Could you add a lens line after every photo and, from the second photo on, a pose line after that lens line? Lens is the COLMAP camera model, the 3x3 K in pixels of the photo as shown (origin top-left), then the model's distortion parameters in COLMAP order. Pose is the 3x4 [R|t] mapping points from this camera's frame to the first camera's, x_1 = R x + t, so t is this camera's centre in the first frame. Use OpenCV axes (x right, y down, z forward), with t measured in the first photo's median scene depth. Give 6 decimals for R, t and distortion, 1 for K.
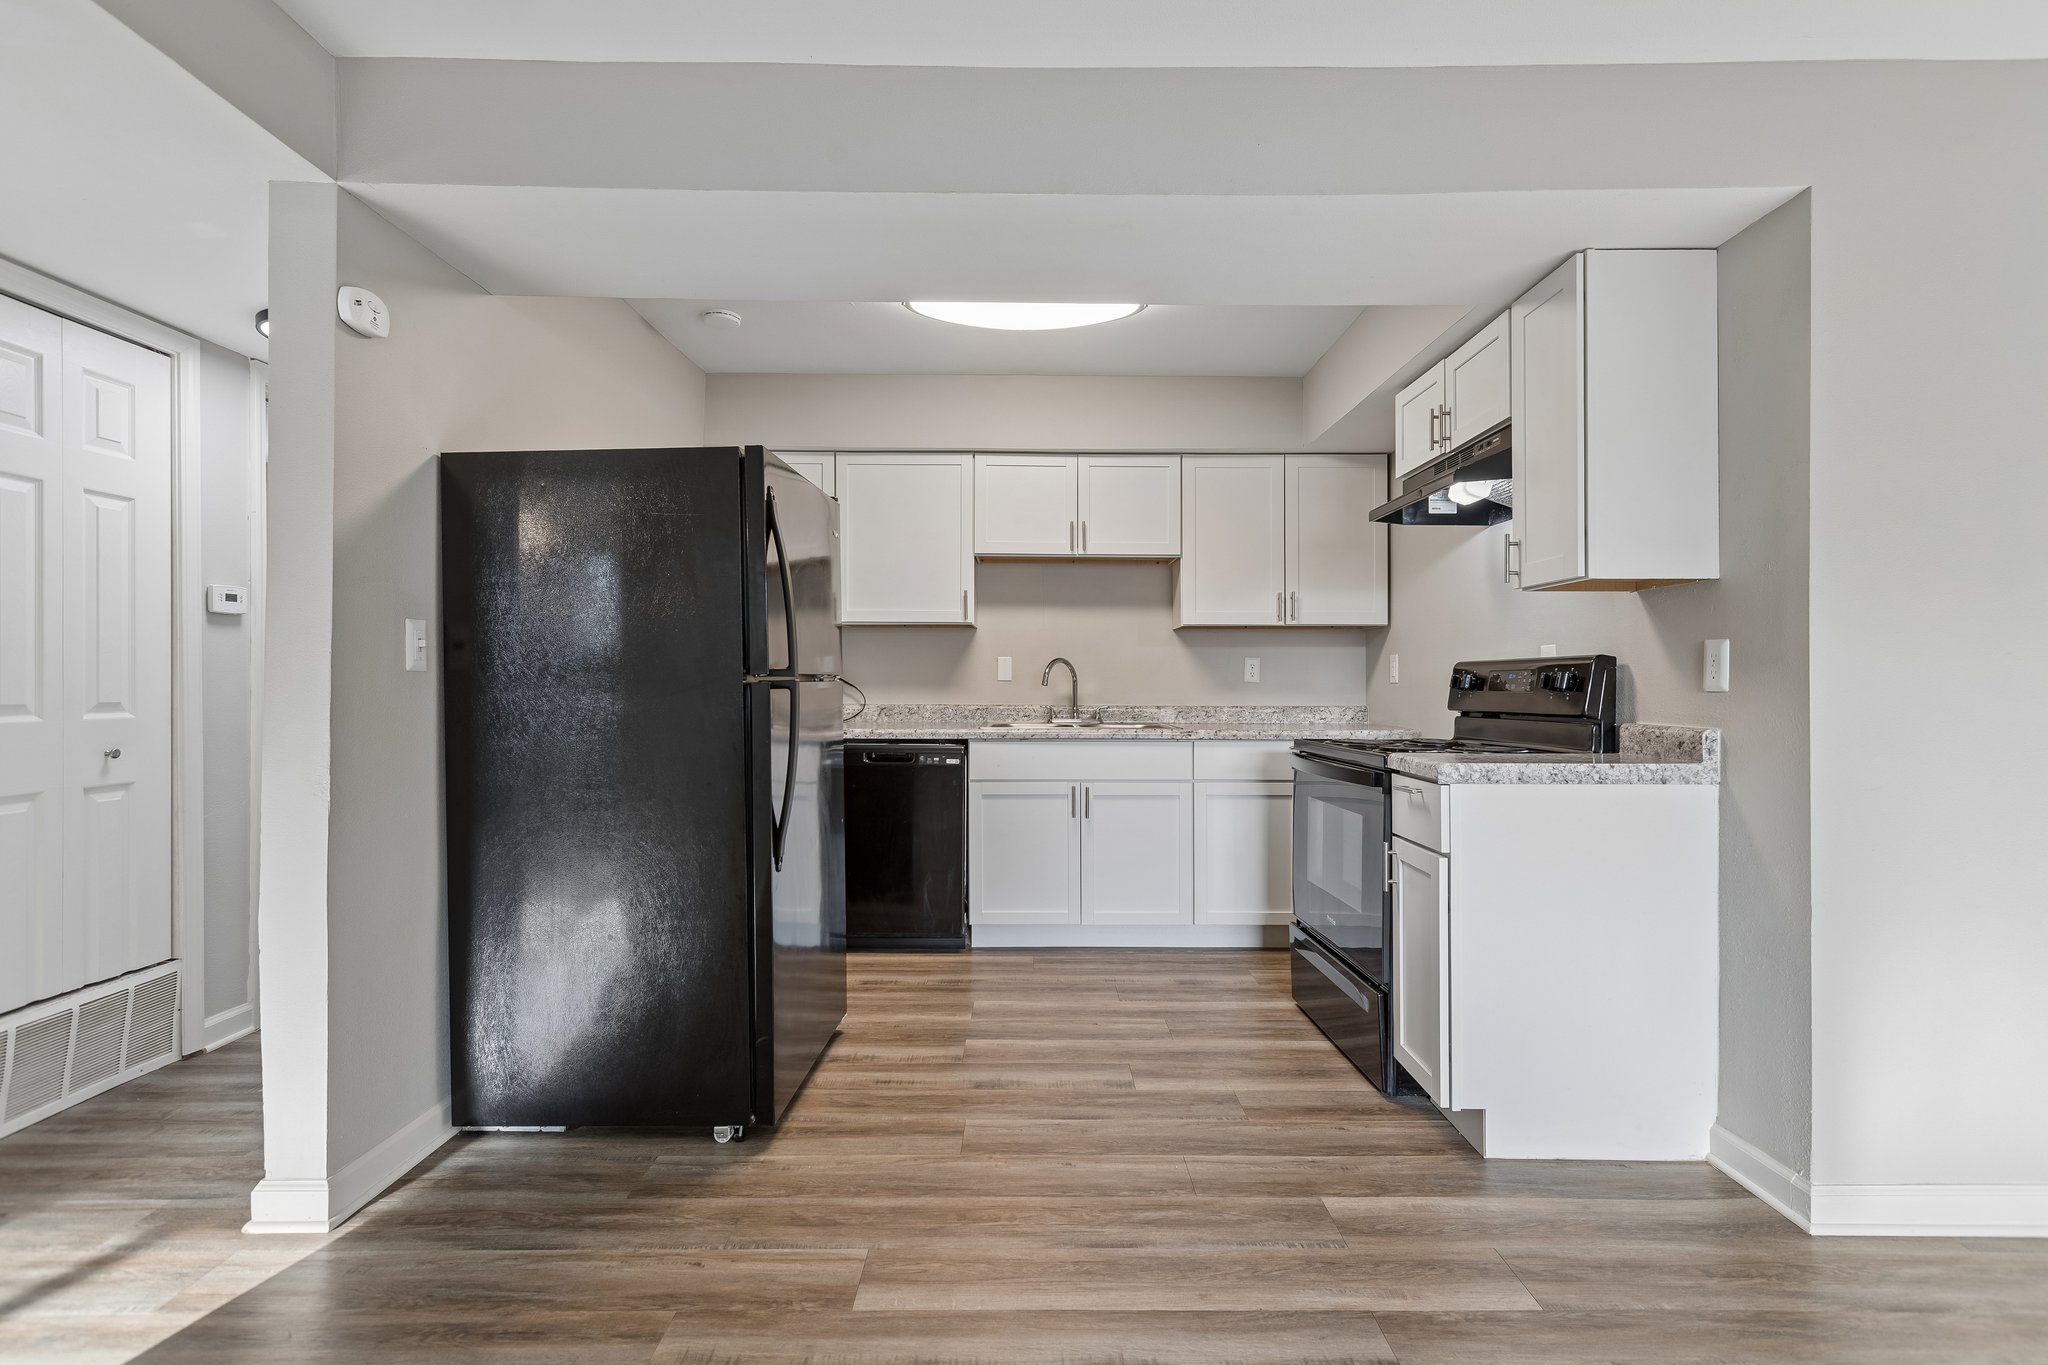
lens RADIAL K [[939.1, 0, 1033.9], [0, 939.1, 681.6], [0, 0, 1]] dist [0.005413, 0.000479]
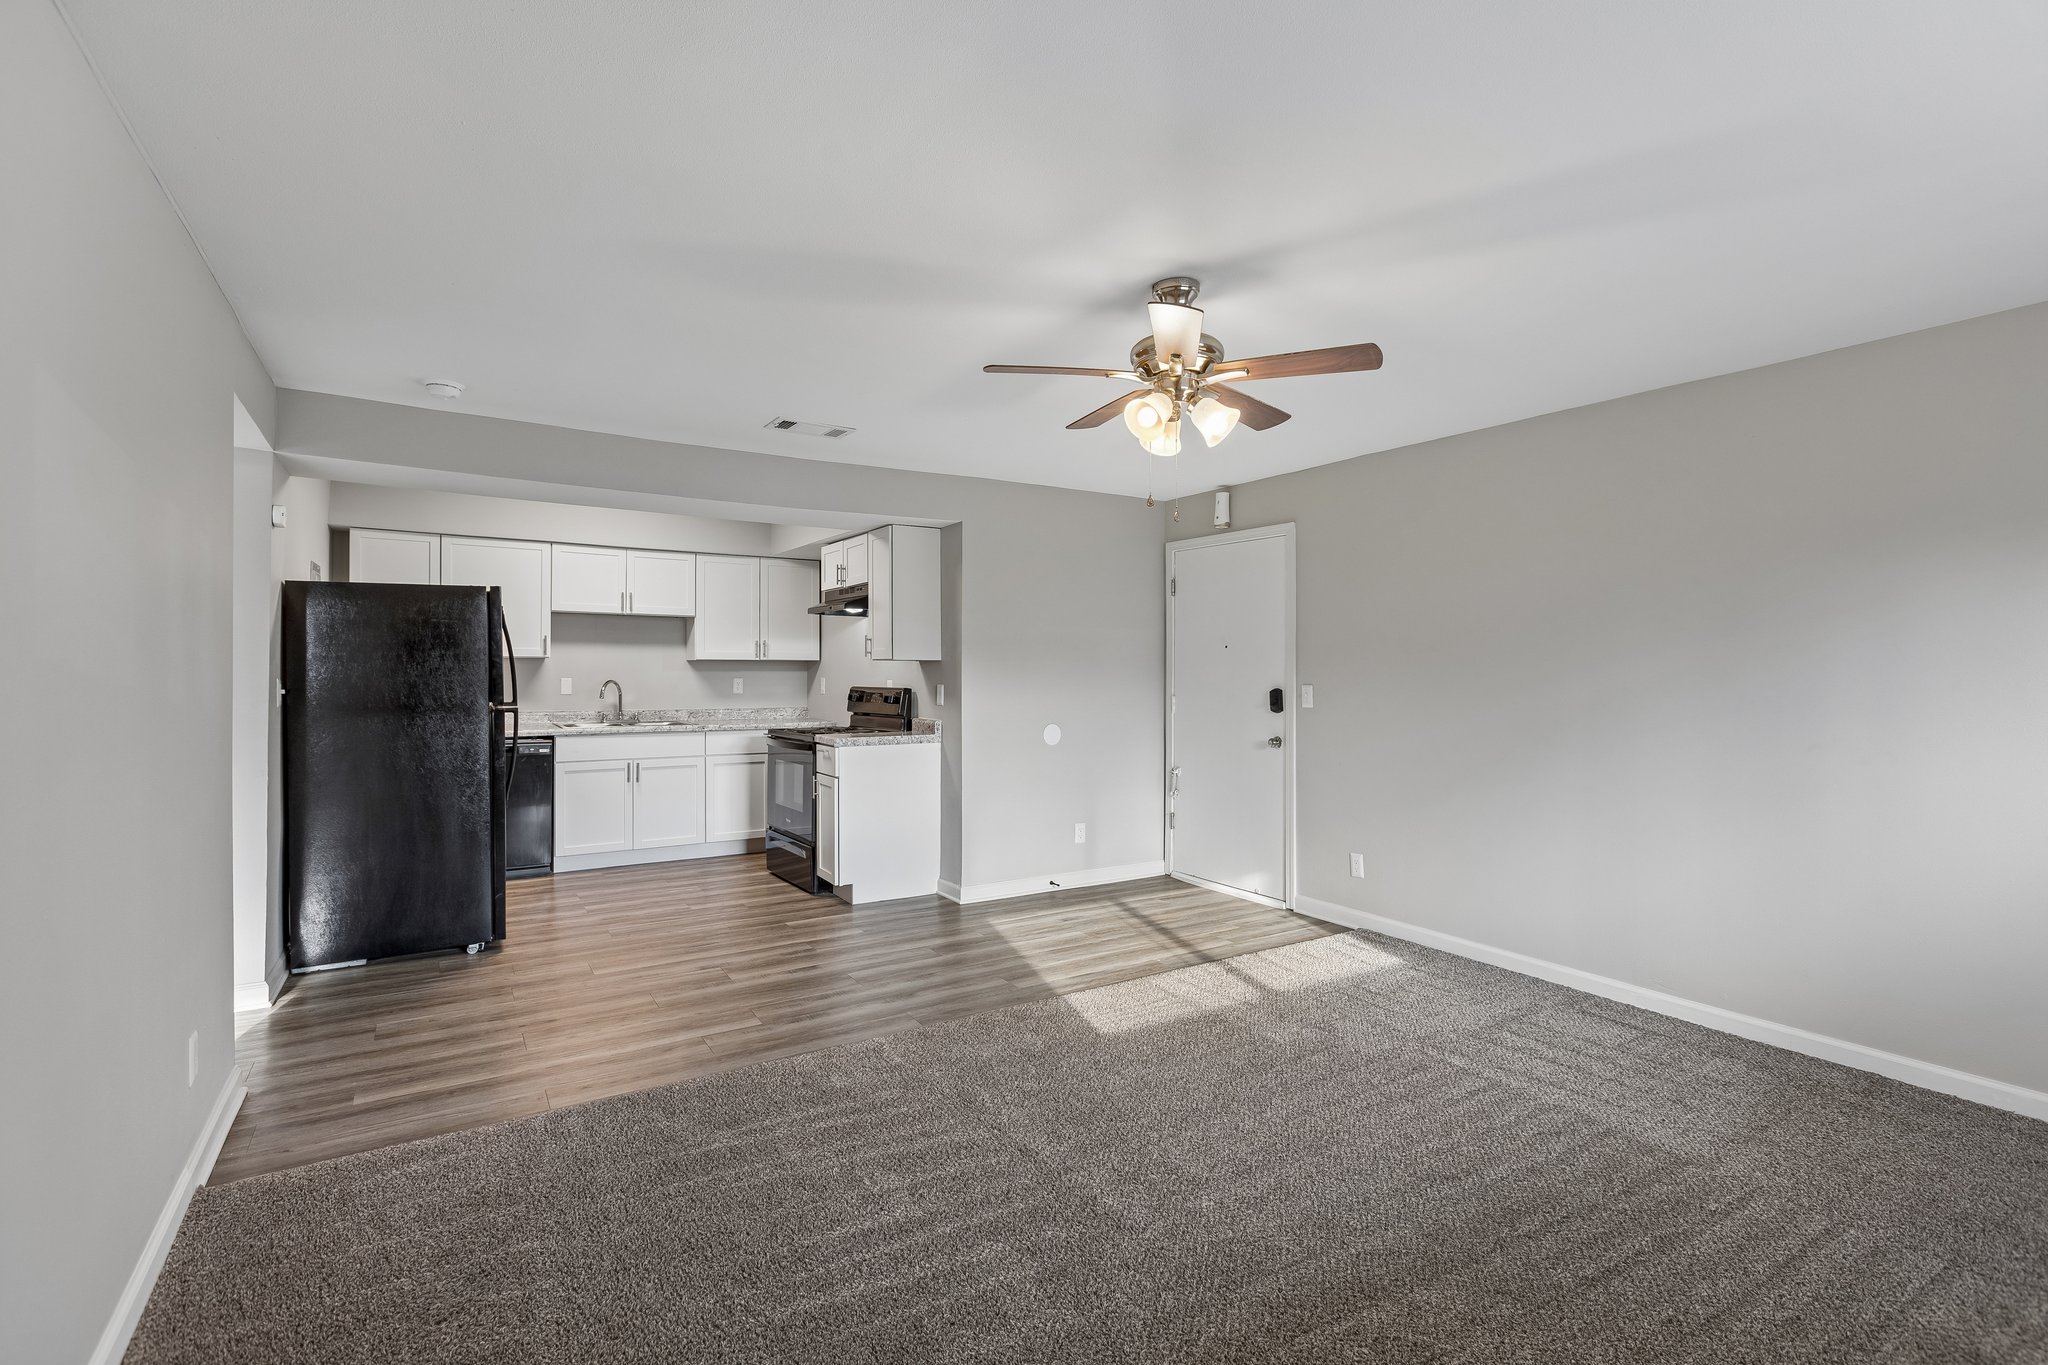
lens RADIAL K [[924.4, 0, 1020.8], [0, 924.4, 661.6], [0, 0, 1]] dist [0.000519, 0.000094]
pose [[0.846753, 0.005839, 0.531954, -0.306724], [-0.002338, 0.999971, -0.007254, -0.067634], [-0.531981, 0.004899, 0.846742, -0.913169]]
